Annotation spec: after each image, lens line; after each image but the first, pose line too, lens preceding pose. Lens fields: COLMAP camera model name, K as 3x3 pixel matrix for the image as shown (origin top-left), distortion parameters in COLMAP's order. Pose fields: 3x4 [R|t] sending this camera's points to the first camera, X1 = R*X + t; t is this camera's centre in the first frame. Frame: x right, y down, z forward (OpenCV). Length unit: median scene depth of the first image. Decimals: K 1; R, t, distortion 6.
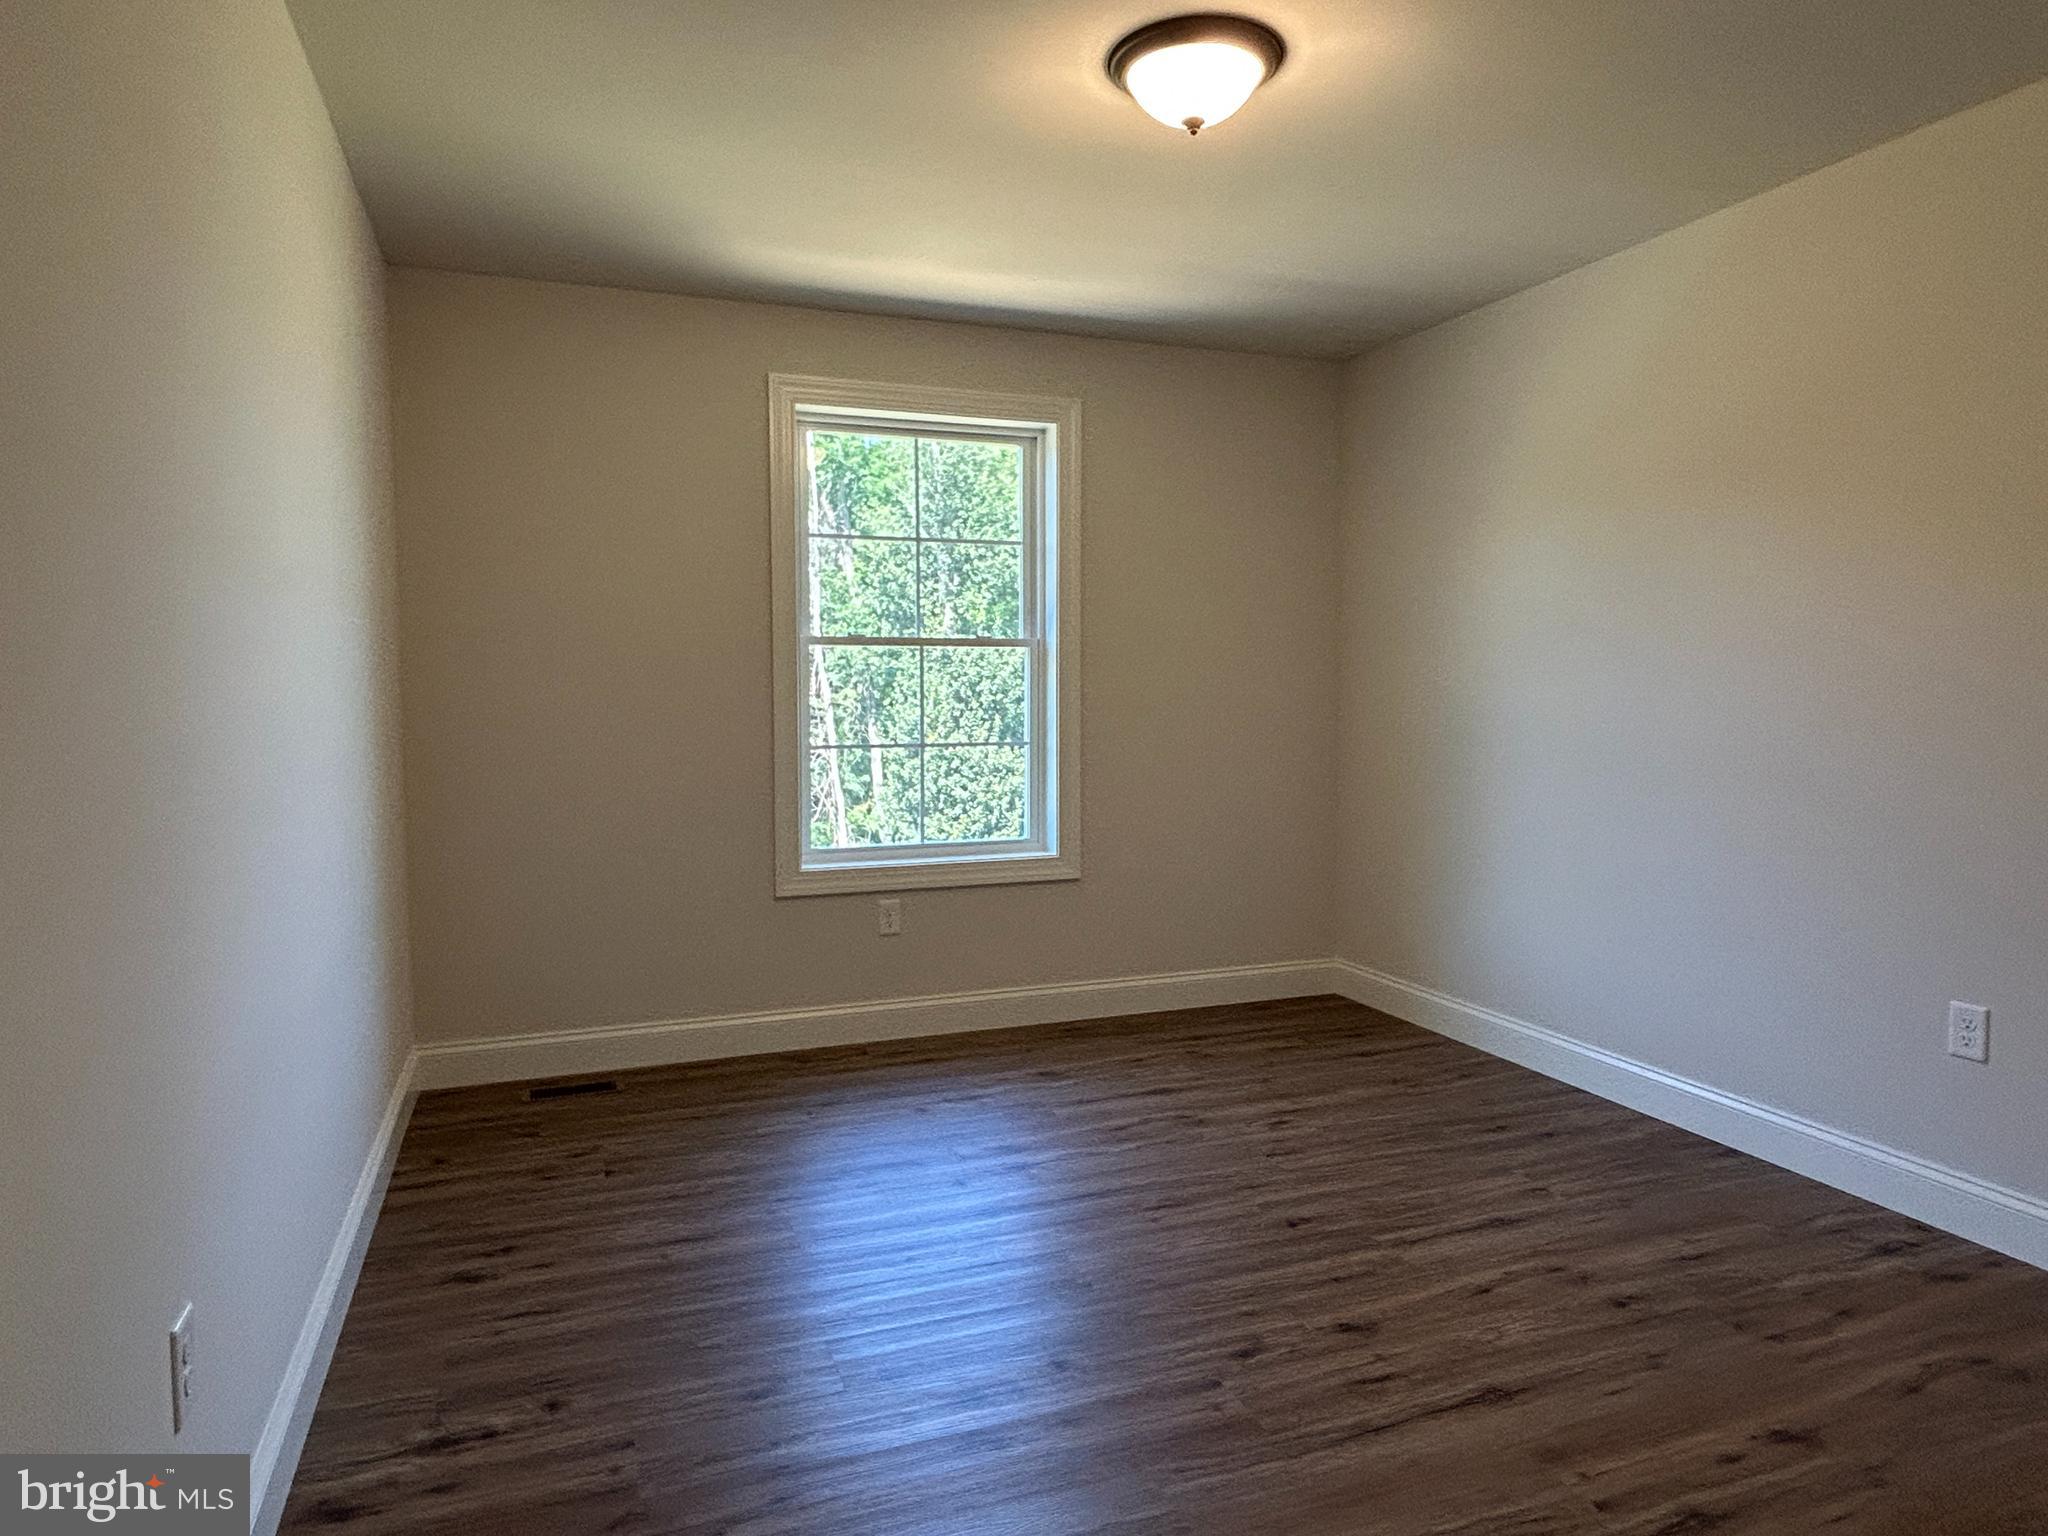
lens RADIAL K [[1171.7, 0, 1023.6], [0, 1171.7, 730.5], [0, 0, 1]] dist [-0.001645, -0.000292]
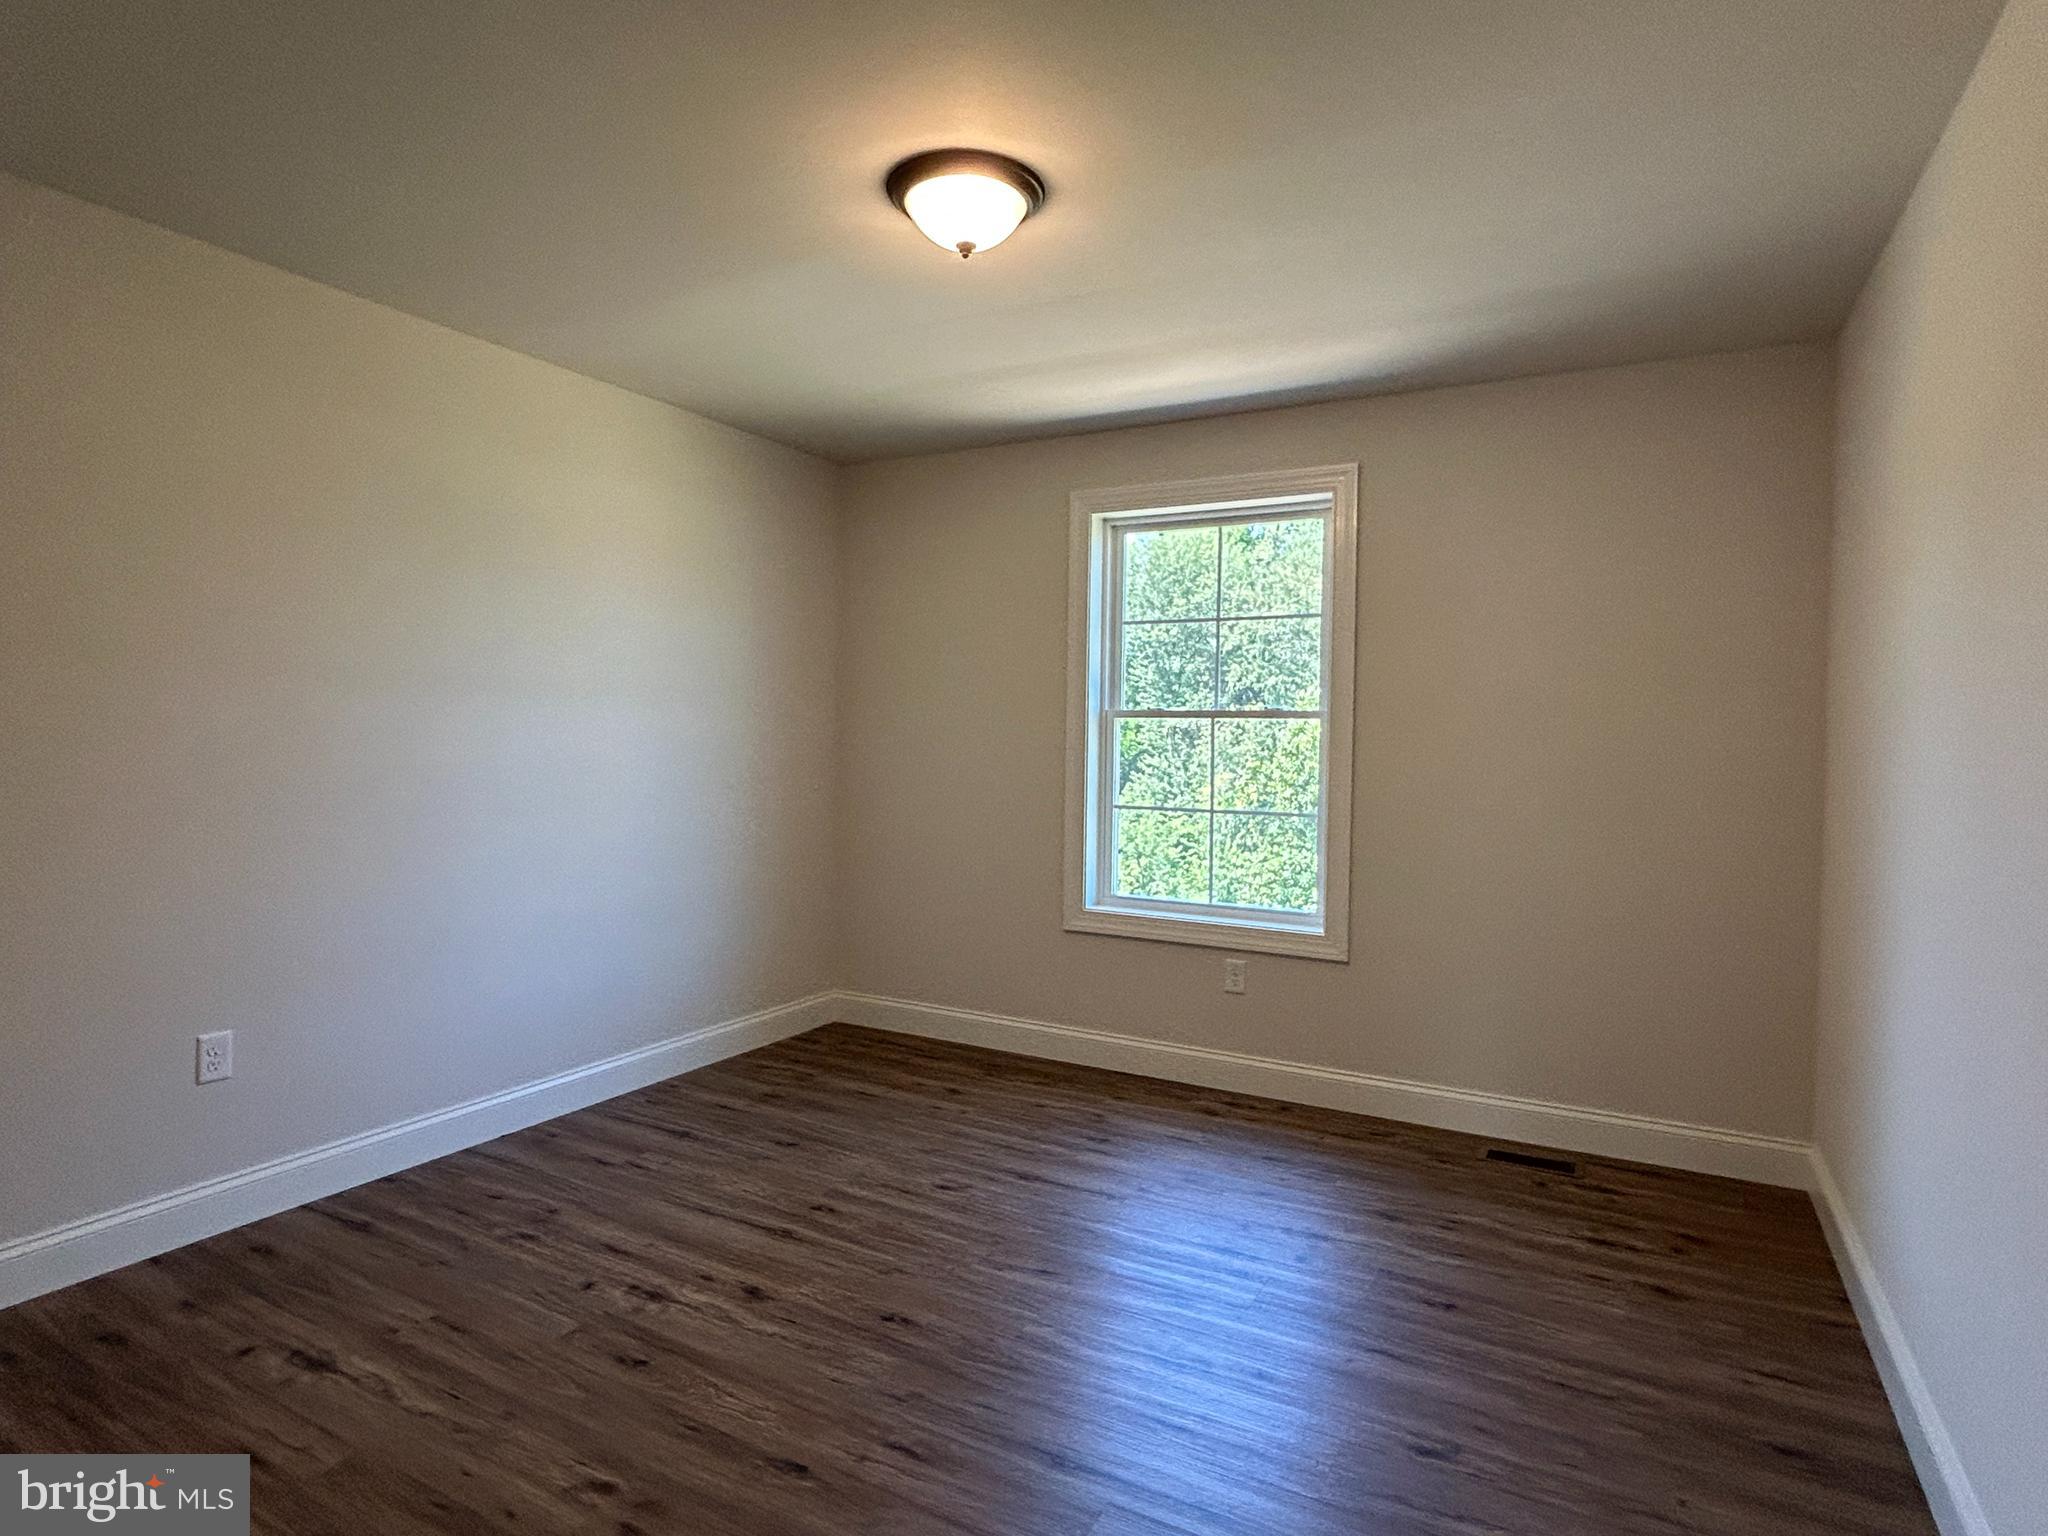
lens RADIAL K [[1101.3, 0, 1024.0], [0, 1101.3, 768.0], [0, 0, 1]] dist [0.001089, -0.000033]
pose [[0.662559, 0.030035, -0.748407, 0.551634], [-0.056868, 0.998329, -0.010279, -0.007130], [0.746848, 0.049371, 0.663160, 0.204260]]
